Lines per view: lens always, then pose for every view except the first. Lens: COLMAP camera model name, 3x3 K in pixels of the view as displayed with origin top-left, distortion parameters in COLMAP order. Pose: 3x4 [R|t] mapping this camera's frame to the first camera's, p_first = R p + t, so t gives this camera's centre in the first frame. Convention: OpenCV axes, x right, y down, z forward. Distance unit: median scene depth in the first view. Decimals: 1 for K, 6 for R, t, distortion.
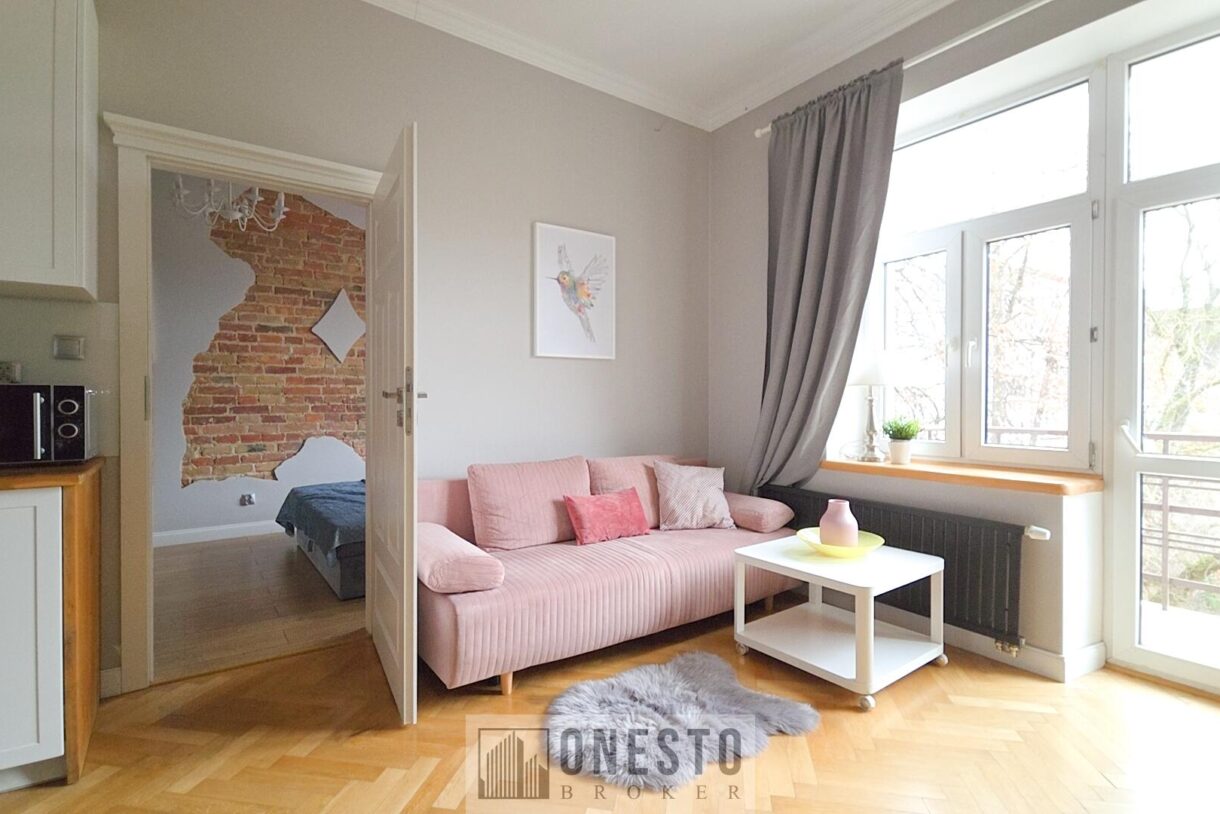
lens RADIAL K [[589.9, 0, 609.5], [0, 589.9, 403.4], [0, 0, 1]] dist [-0.002084, -0.001211]
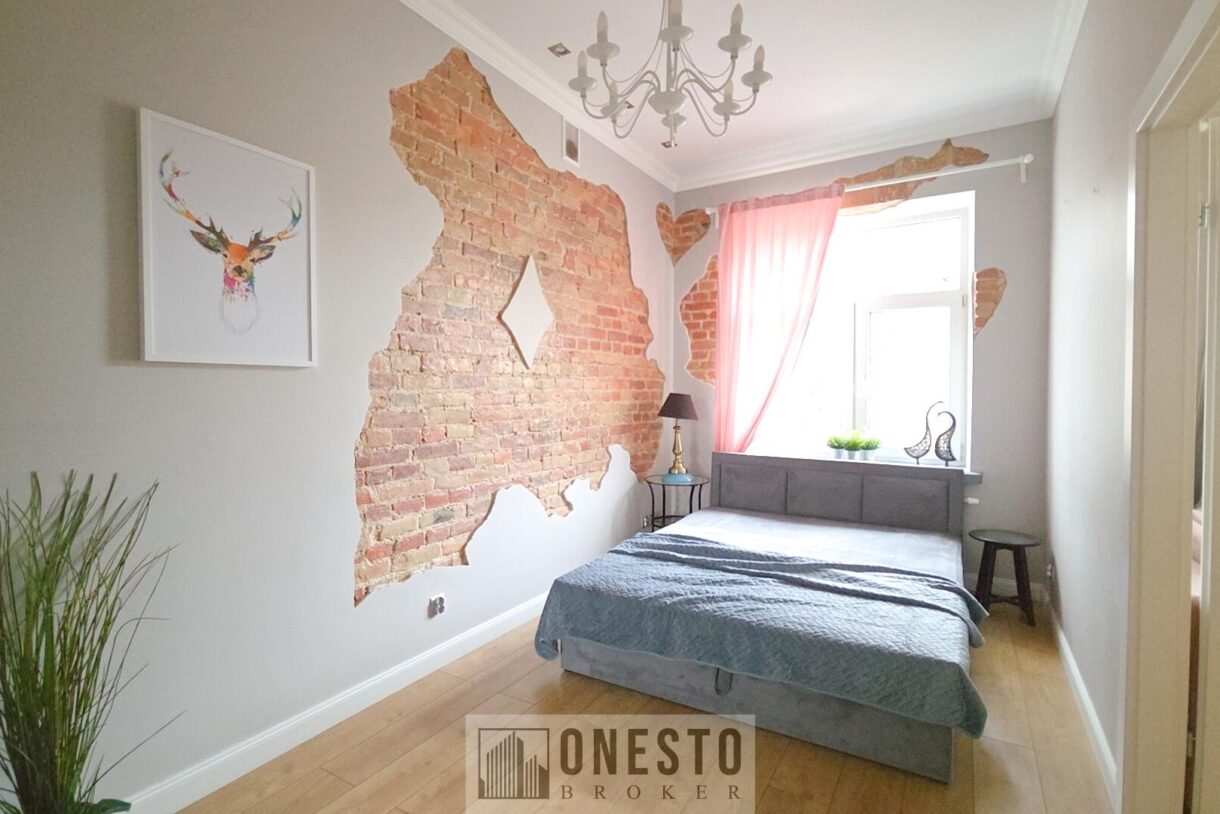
lens RADIAL K [[589.9, 0, 607.6], [0, 589.9, 407.6], [0, 0, 1]] dist [-0.002084, -0.001211]
pose [[0.919001, -0.009903, 0.394131, -1.080679], [0.002691, 0.999819, 0.018848, -0.067309], [-0.394246, -0.016261, 0.918861, 0.633404]]
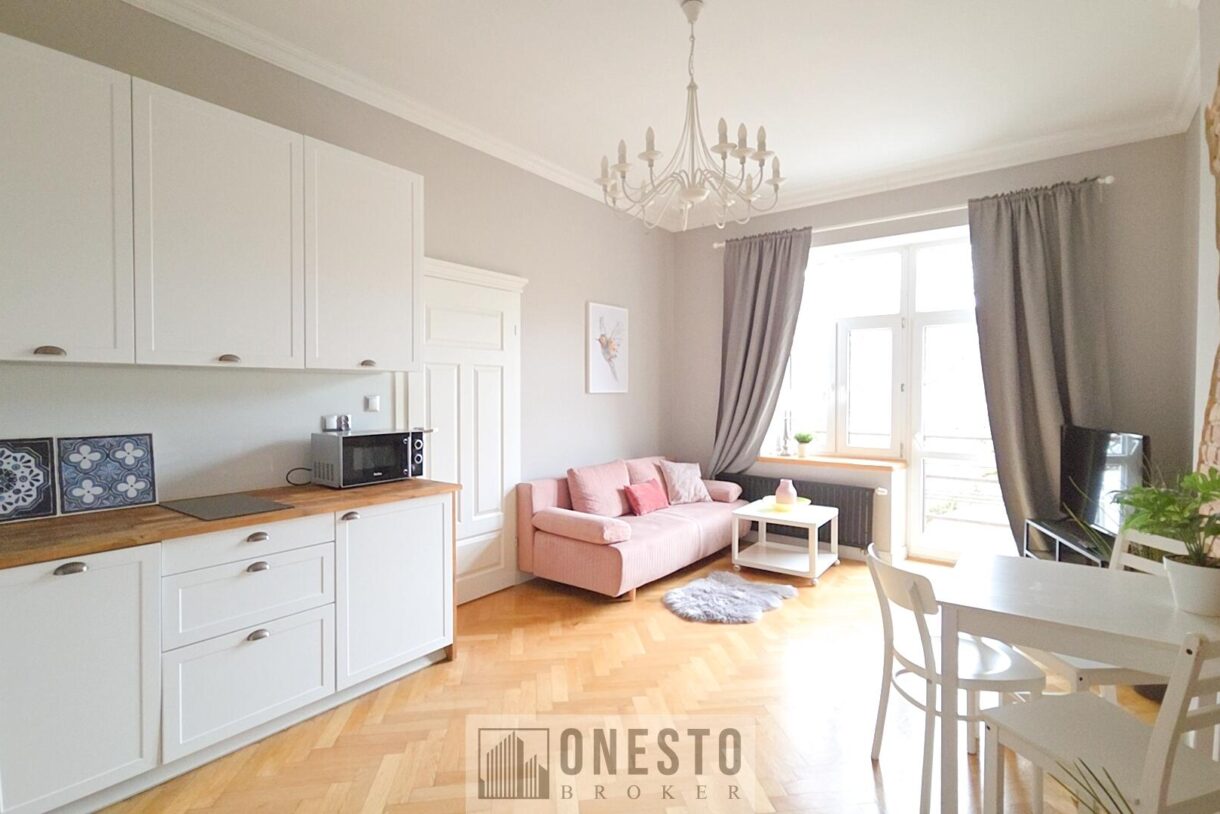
lens RADIAL K [[589.9, 0, 612.3], [0, 589.9, 402.5], [0, 0, 1]] dist [-0.002084, -0.001211]
pose [[0.952392, -0.007846, 0.304774, -0.563331], [0.003677, 0.999892, 0.014251, -0.083378], [-0.304853, -0.012452, 0.952318, -0.461254]]
